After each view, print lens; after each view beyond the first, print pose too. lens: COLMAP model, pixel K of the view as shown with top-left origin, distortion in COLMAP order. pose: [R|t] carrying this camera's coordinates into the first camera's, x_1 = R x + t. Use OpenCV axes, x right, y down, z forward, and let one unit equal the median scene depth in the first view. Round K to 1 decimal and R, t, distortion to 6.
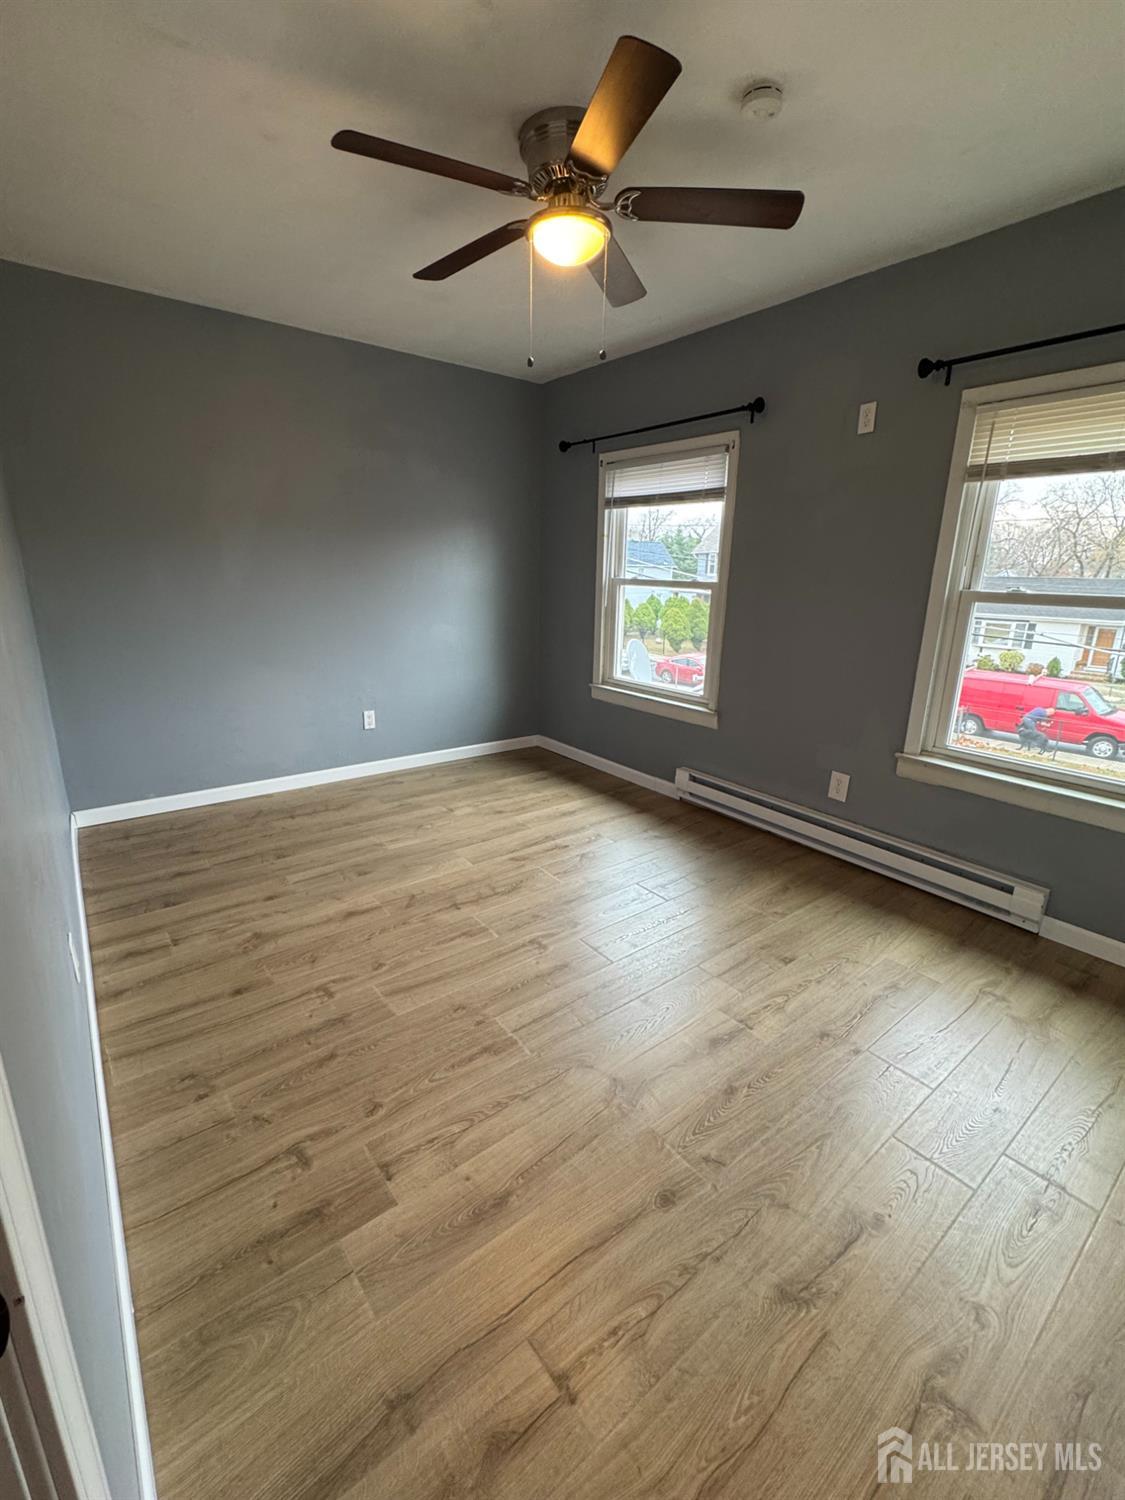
lens RADIAL K [[644.1, 0, 567.7], [0, 644.1, 749.4], [0, 0, 1]] dist [0.001807, 0.000203]
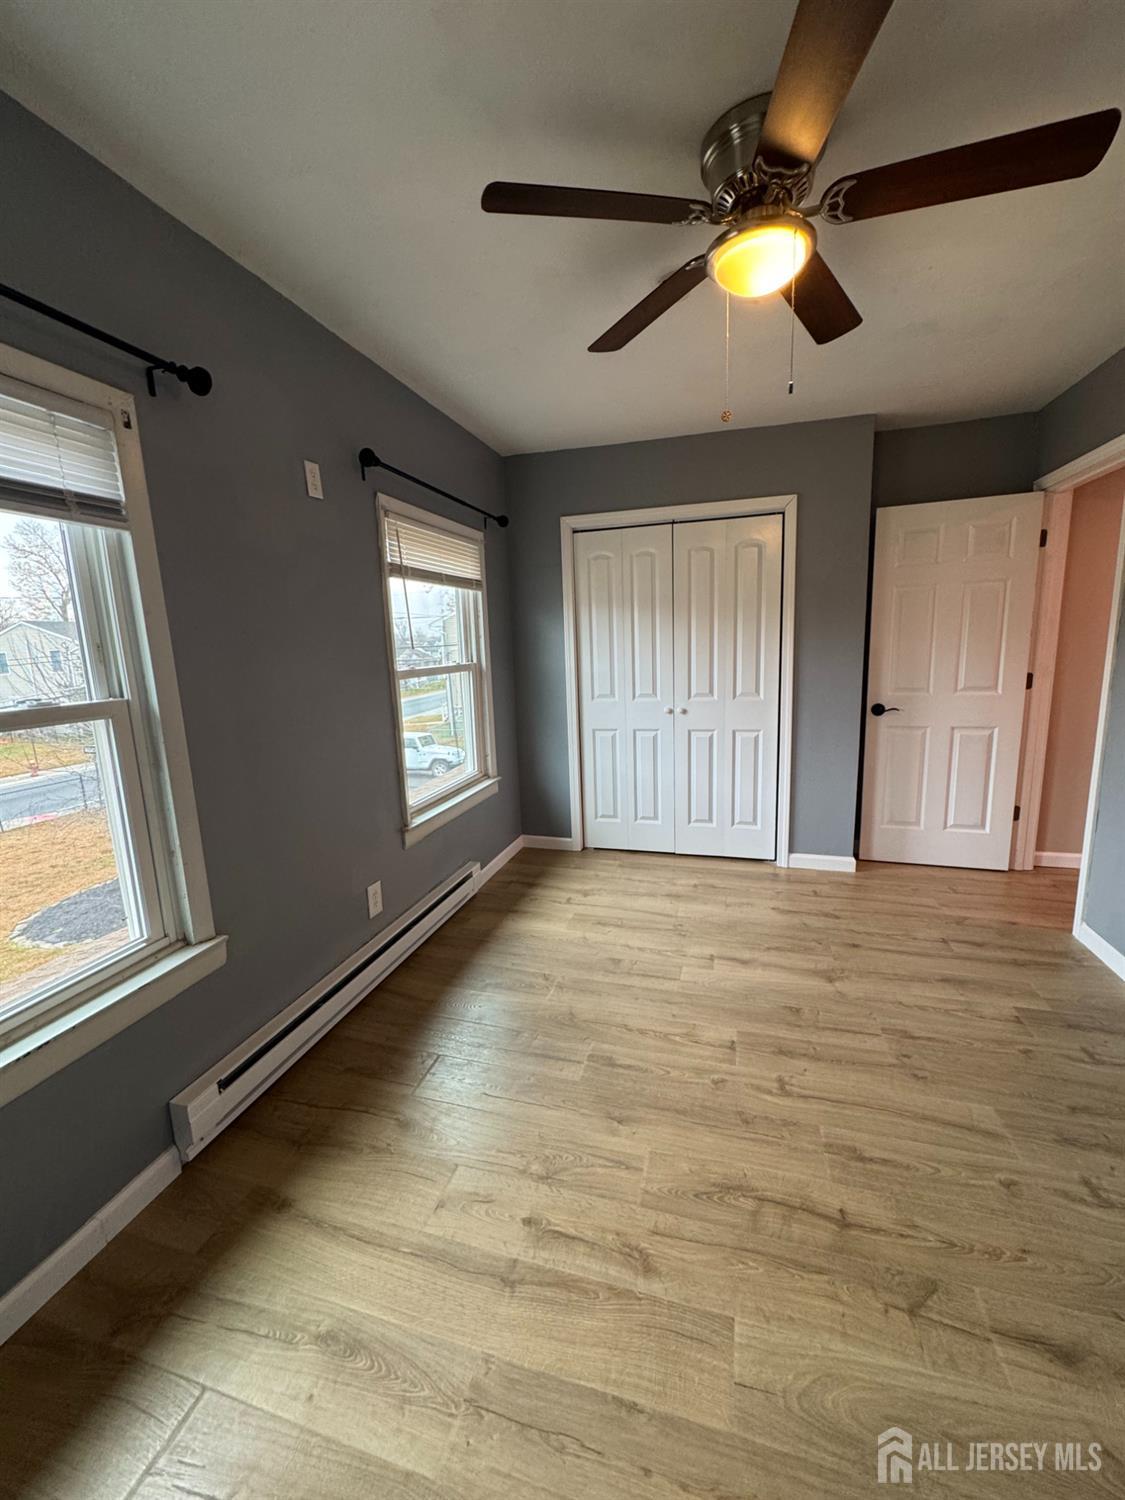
lens RADIAL K [[607.7, 0, 552.7], [0, 607.7, 754.4], [0, 0, 1]] dist [0.001502, 0.000156]
pose [[-0.574103, -0.150145, 0.804899, -0.444979], [0.243497, 0.907258, 0.342916, -0.437402], [-0.781739, 0.392859, -0.484300, 1.441001]]
